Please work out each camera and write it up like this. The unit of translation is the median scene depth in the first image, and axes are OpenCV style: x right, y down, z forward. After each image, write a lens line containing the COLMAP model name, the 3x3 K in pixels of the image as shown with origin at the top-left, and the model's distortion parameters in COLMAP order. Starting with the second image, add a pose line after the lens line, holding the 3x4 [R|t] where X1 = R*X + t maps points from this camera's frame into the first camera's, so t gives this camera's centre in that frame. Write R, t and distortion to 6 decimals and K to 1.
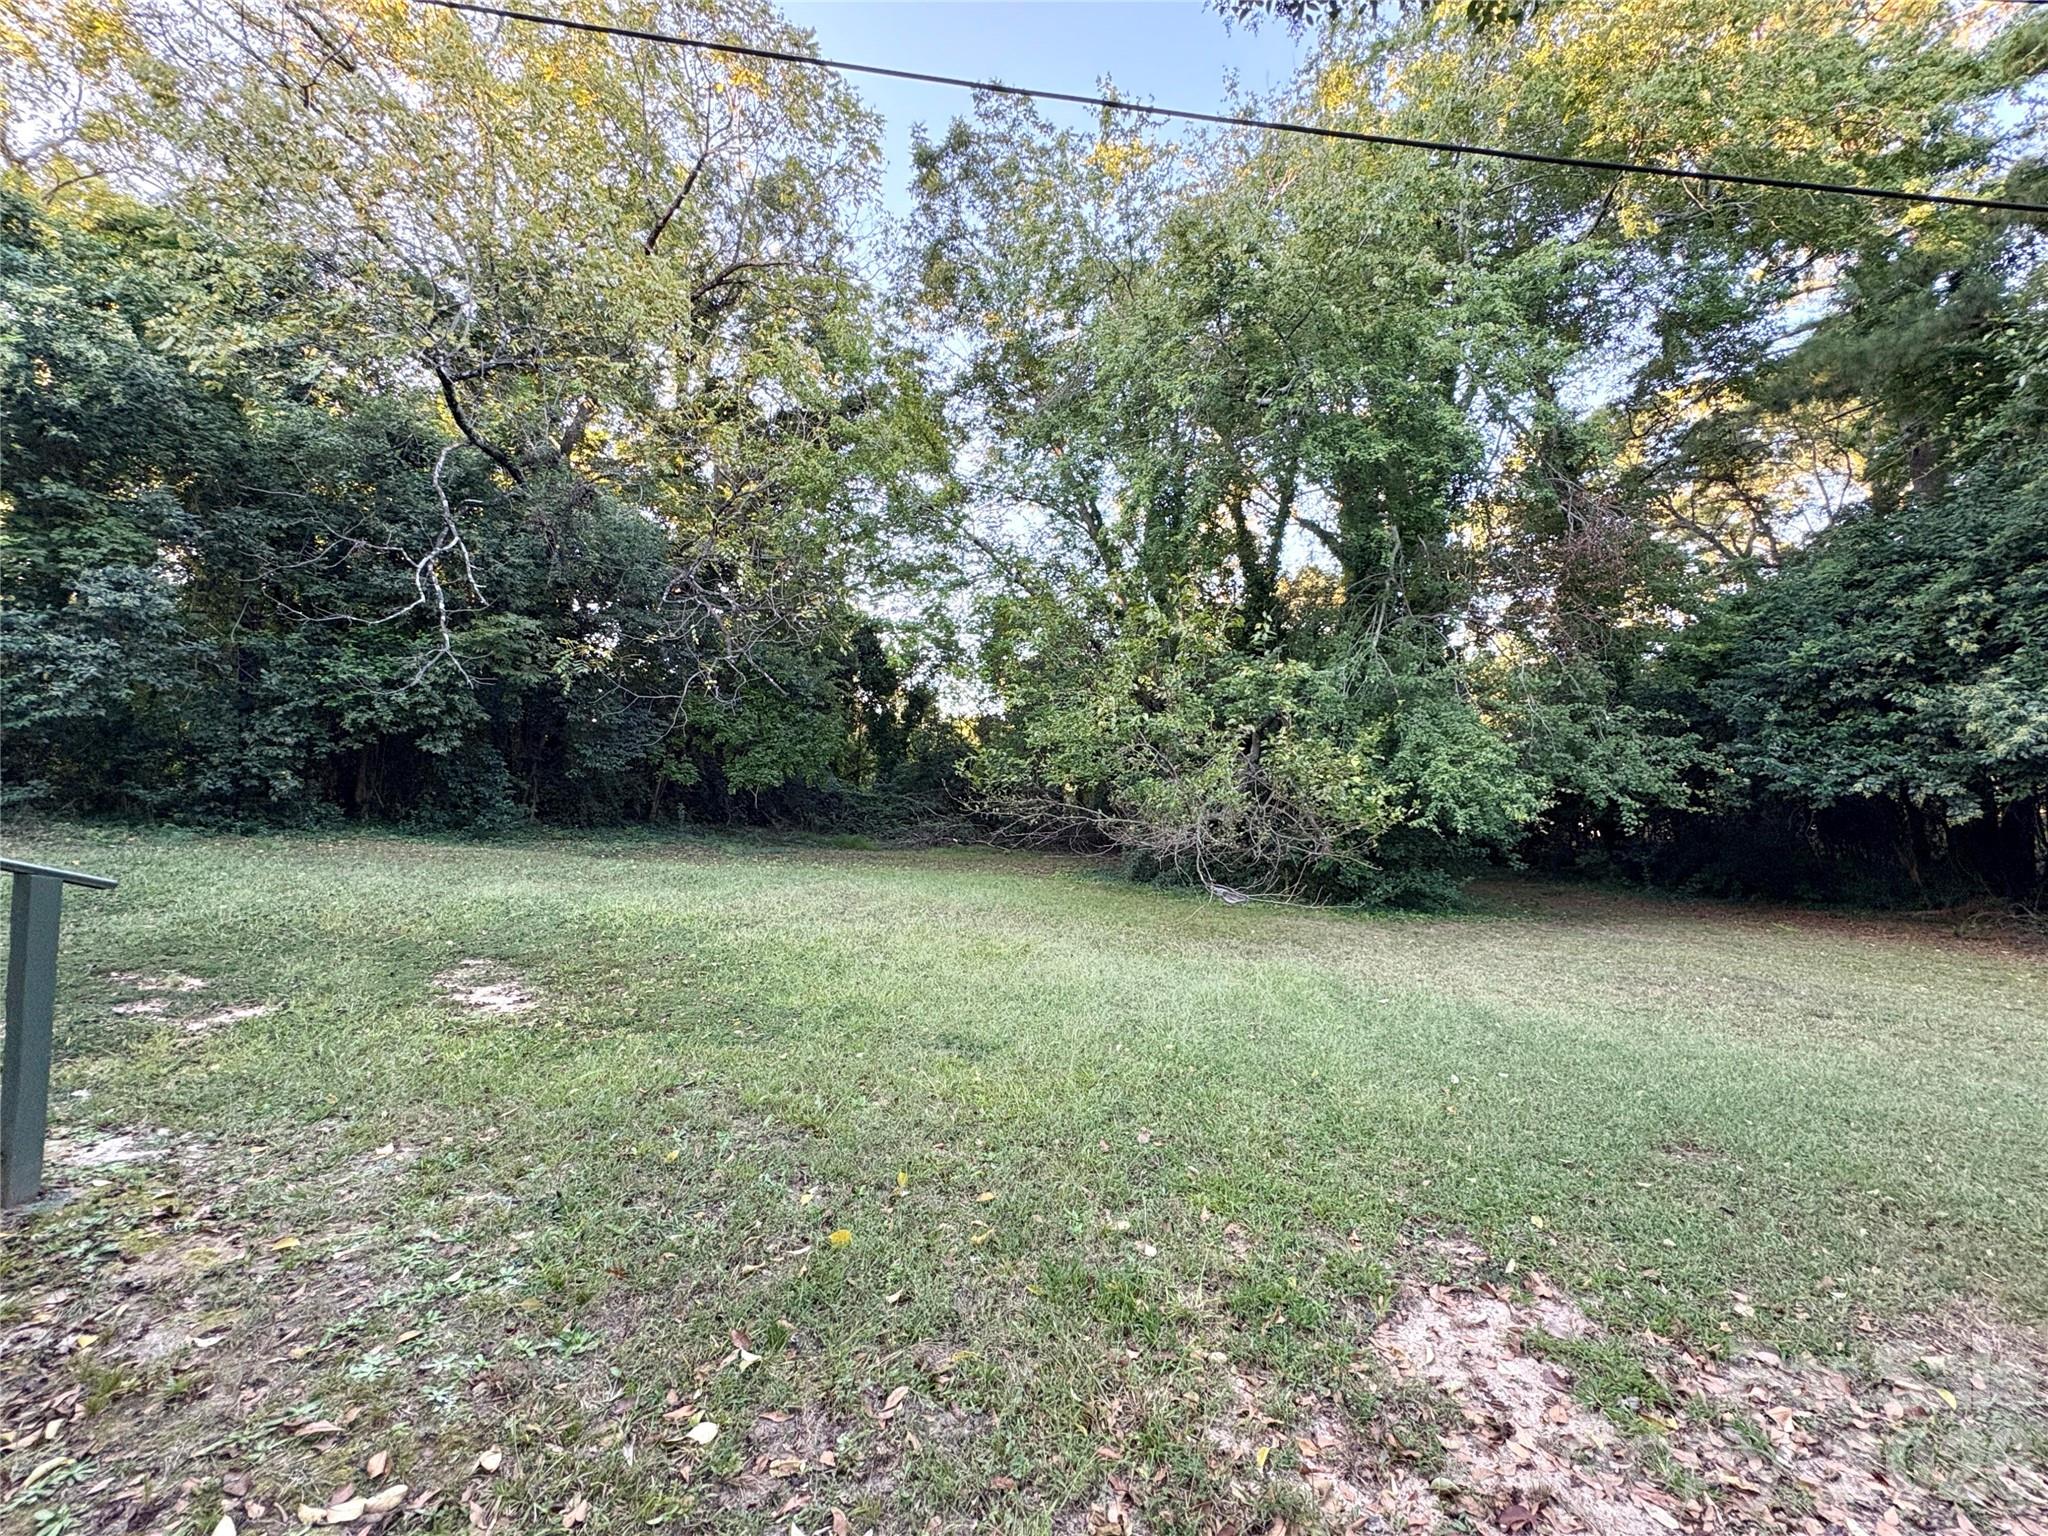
lens RADIAL K [[823.4, 0, 1025.2], [0, 823.4, 772.5], [0, 0, 1]] dist [0.001189, -0.000912]
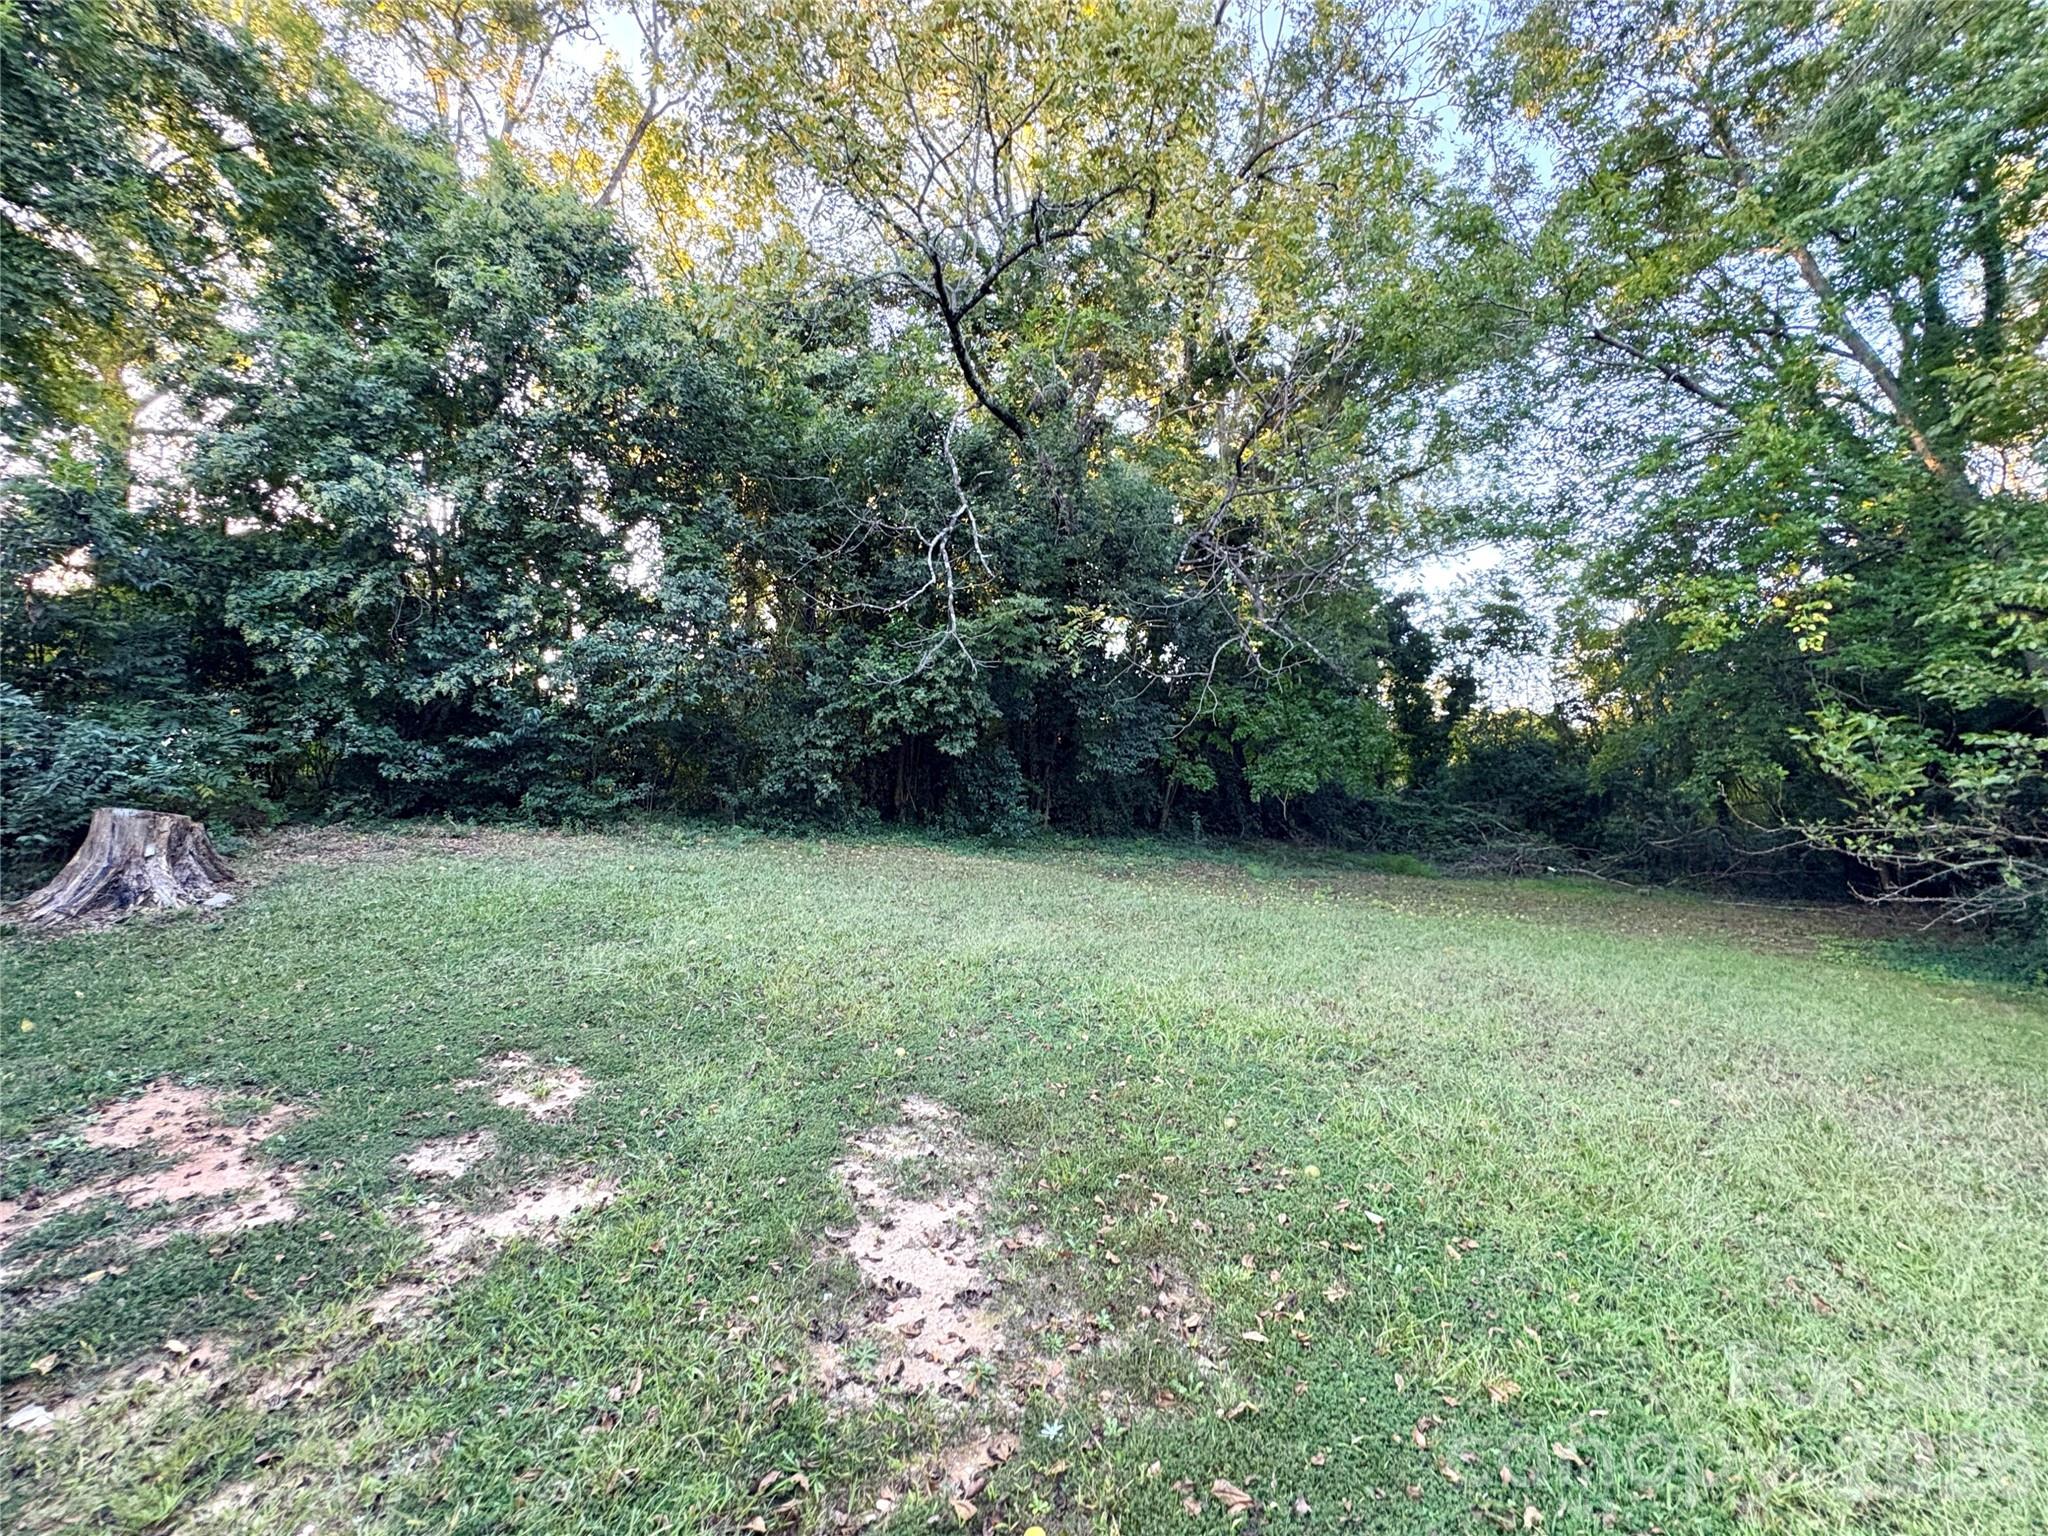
lens RADIAL K [[823.4, 0, 1025.3], [0, 823.4, 773.8], [0, 0, 1]] dist [0.001189, -0.000912]
pose [[0.839506, -0.005973, -0.543318, -0.146207], [0.003207, 0.999977, -0.006039, 0.003890], [0.543341, 0.003328, 0.839505, 0.270283]]
